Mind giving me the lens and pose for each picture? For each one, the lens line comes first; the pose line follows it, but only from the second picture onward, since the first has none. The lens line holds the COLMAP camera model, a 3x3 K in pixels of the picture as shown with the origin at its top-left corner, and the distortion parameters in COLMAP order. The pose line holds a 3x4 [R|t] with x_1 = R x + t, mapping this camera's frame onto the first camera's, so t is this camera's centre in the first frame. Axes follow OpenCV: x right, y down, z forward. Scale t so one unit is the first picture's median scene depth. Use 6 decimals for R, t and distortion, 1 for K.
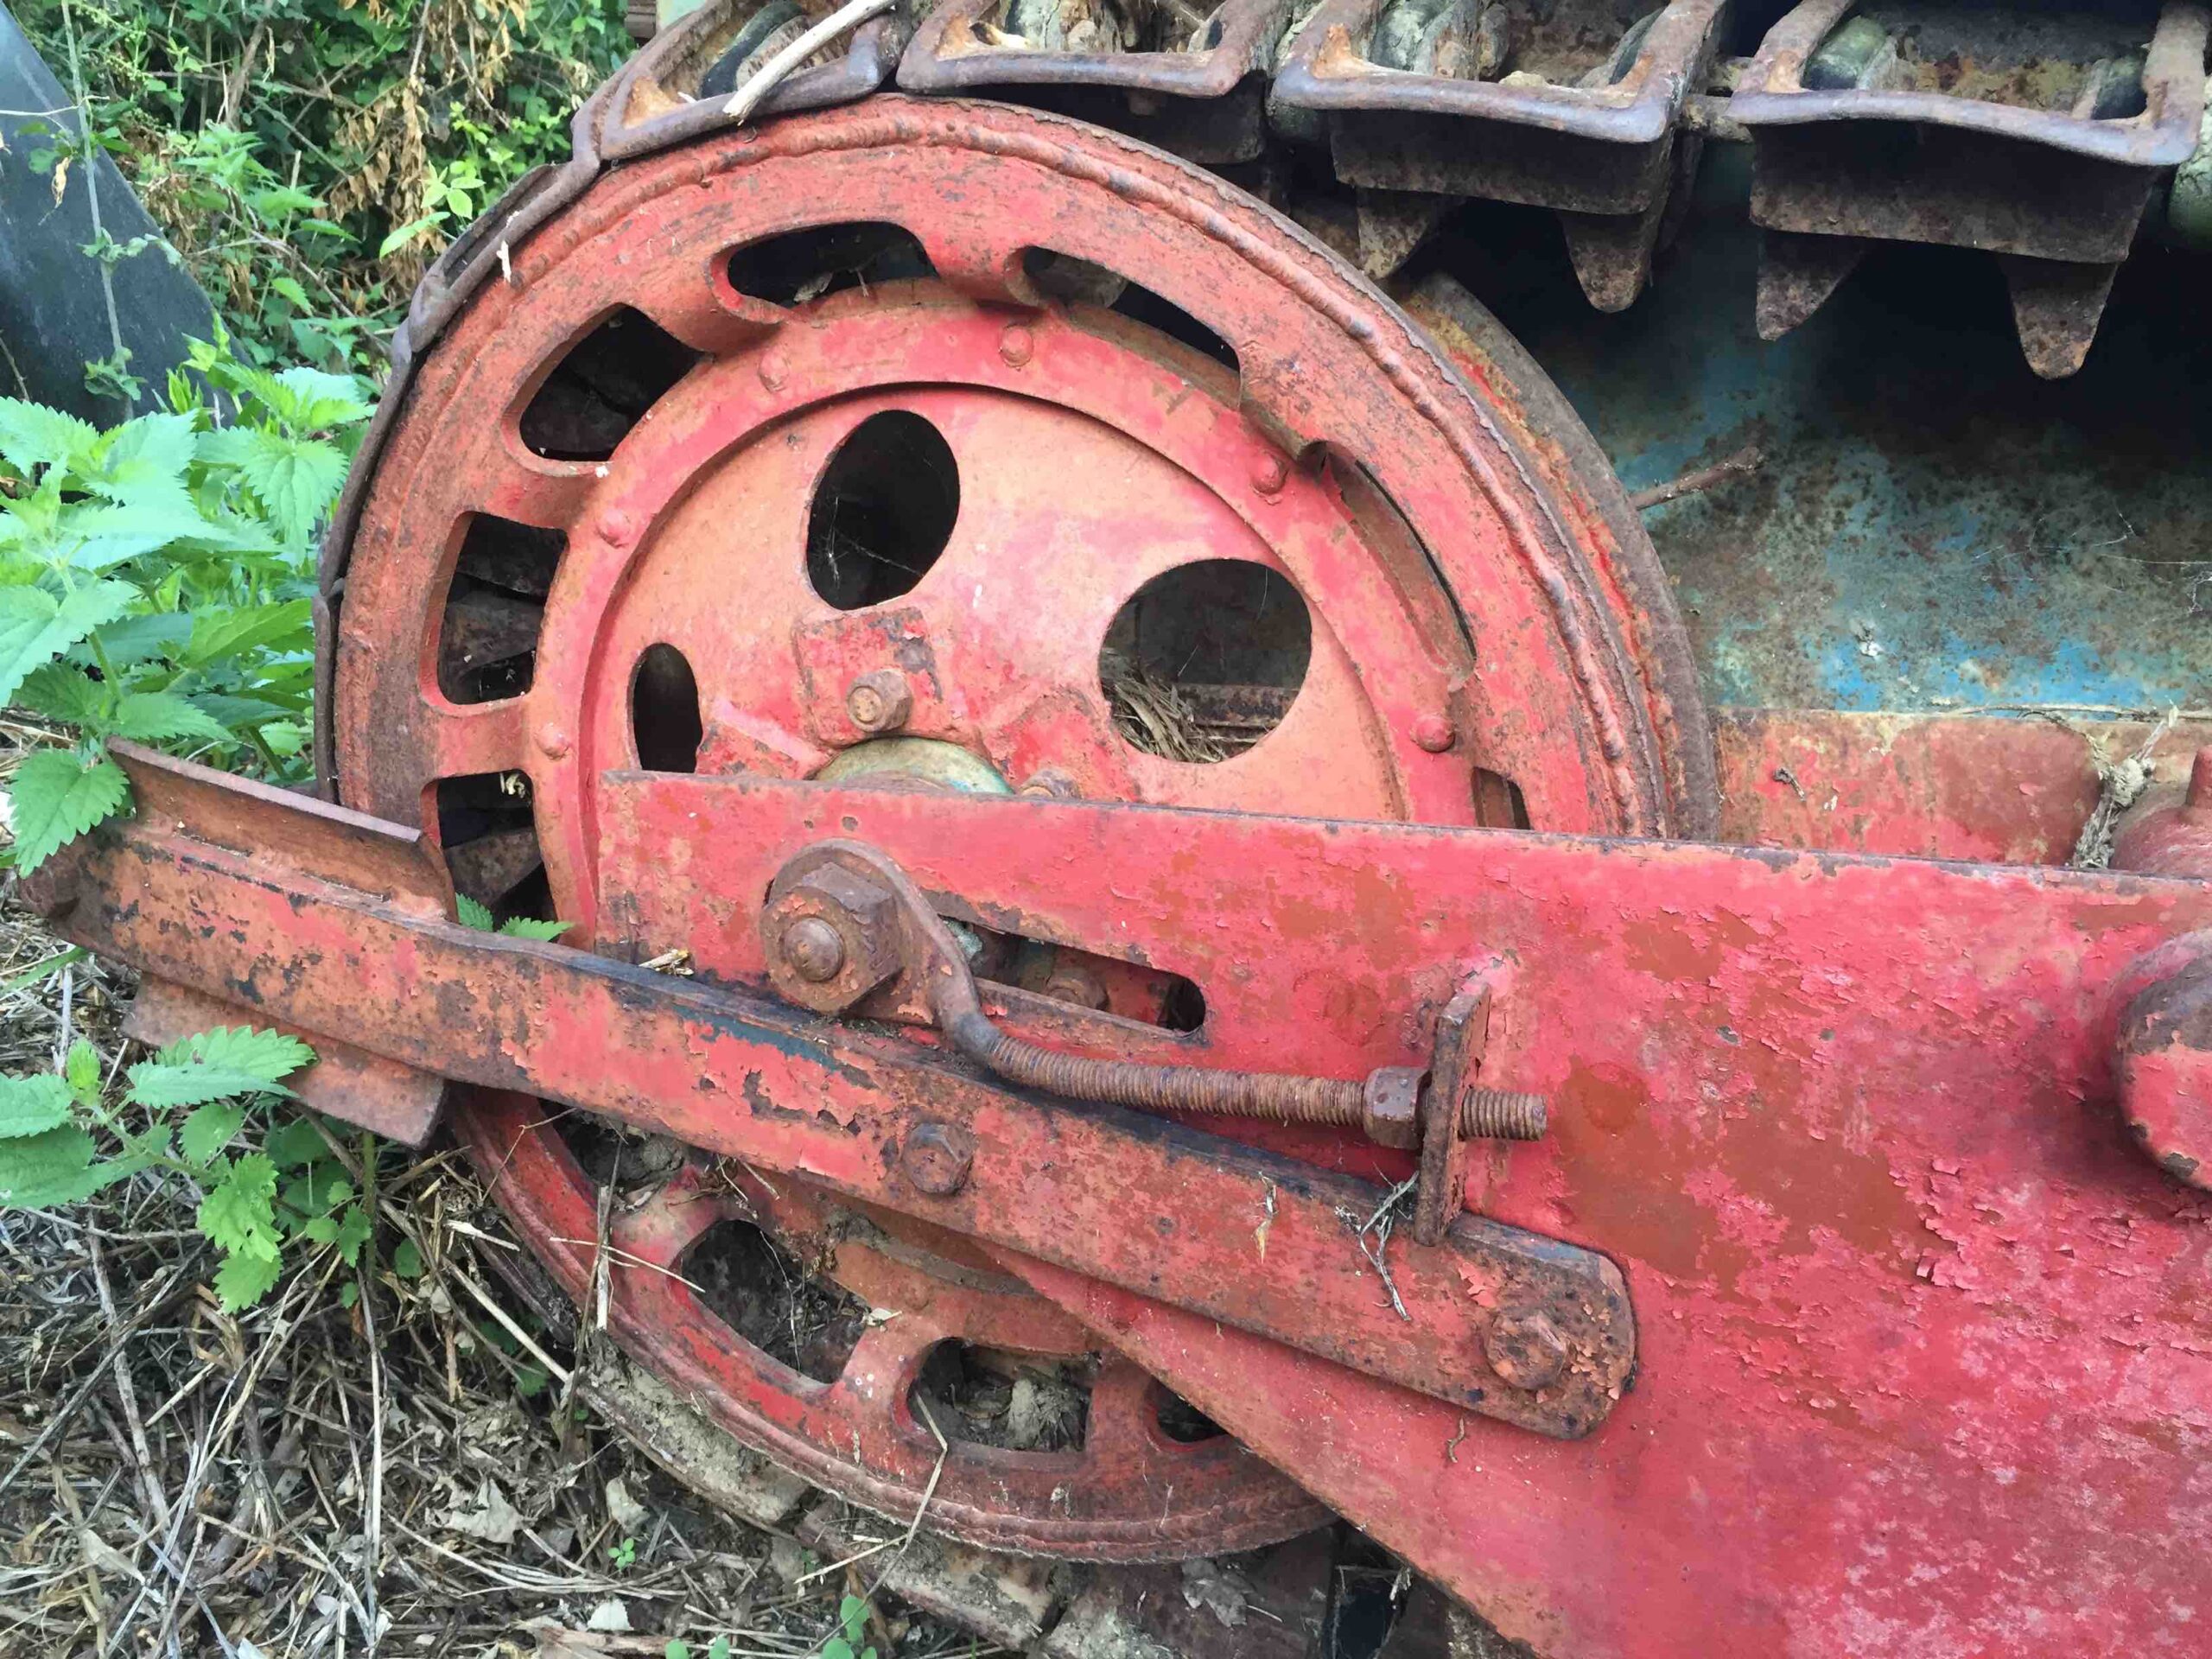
lens RADIAL K [[1892.5, 0, 1104.0], [0, 1892.5, 828.2], [0, 0, 1]] dist [0.008611, -0.005754]
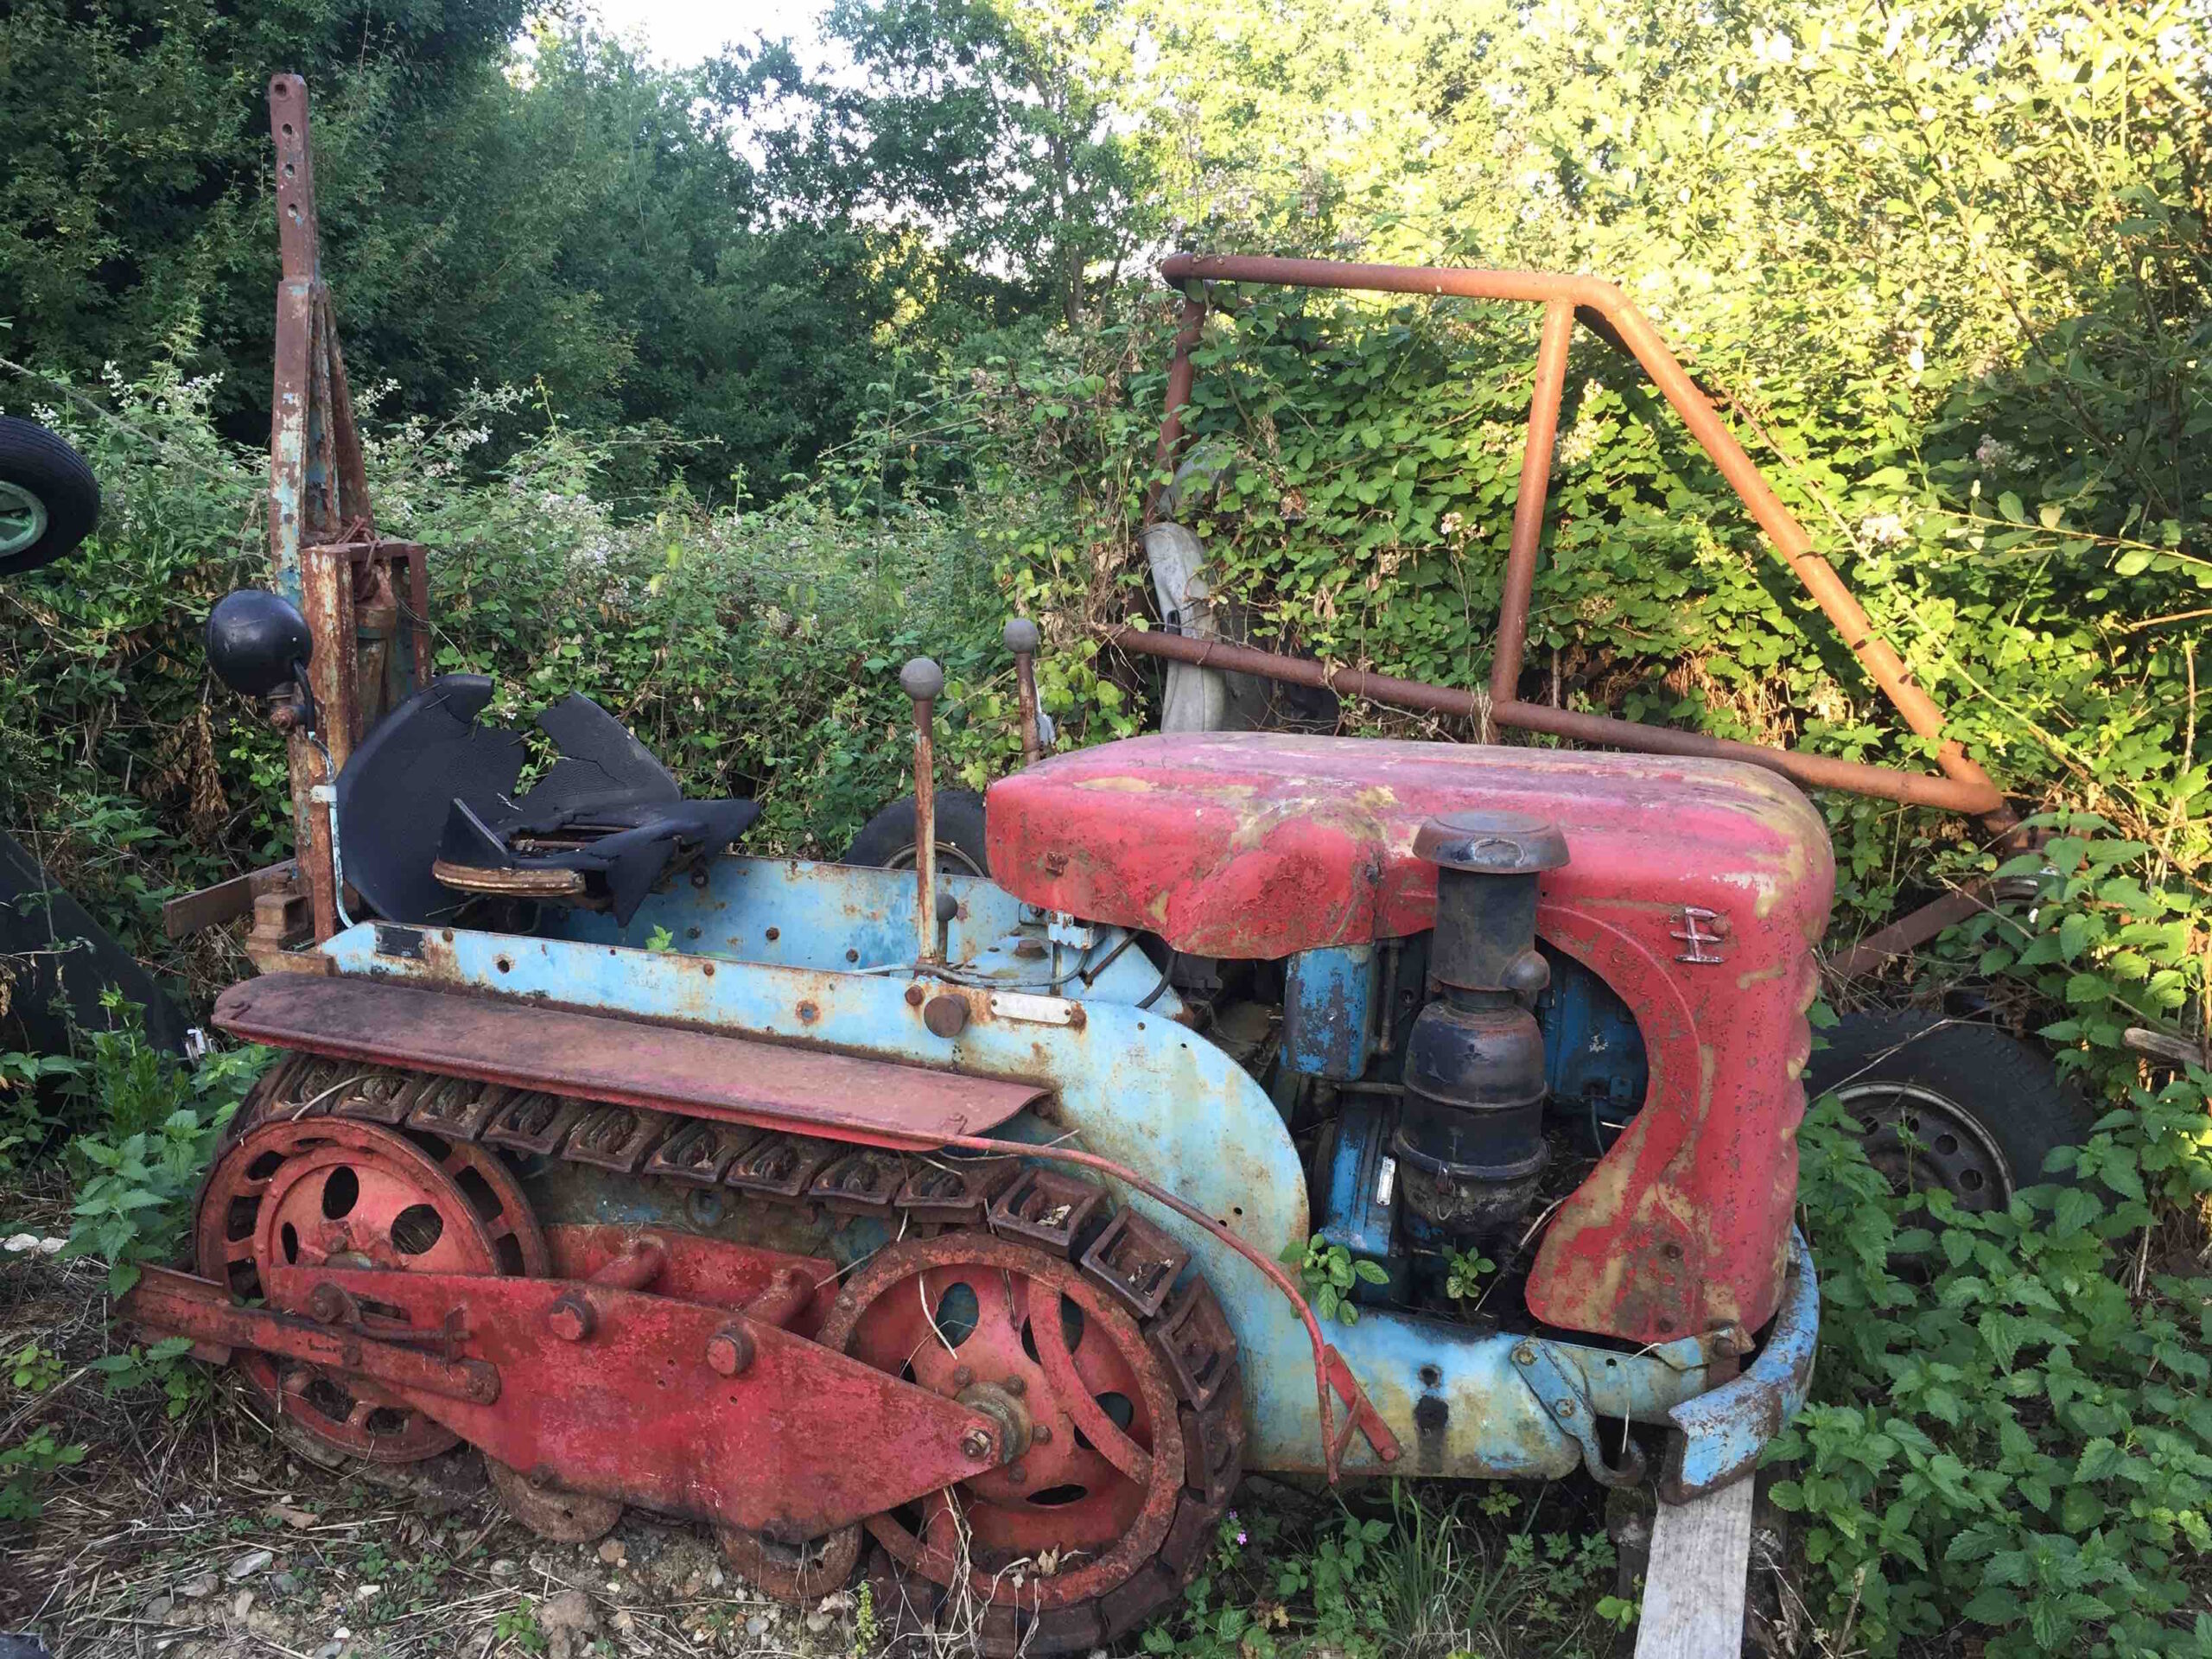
lens RADIAL K [[1892.5, 0, 1107.7], [0, 1892.5, 836.8], [0, 0, 1]] dist [0.008611, -0.005754]
pose [[0.993524, -0.062995, 0.094559, 1.085647], [0.071268, 0.993670, -0.086833, -0.422200], [-0.088490, 0.093009, 0.991725, -2.977670]]
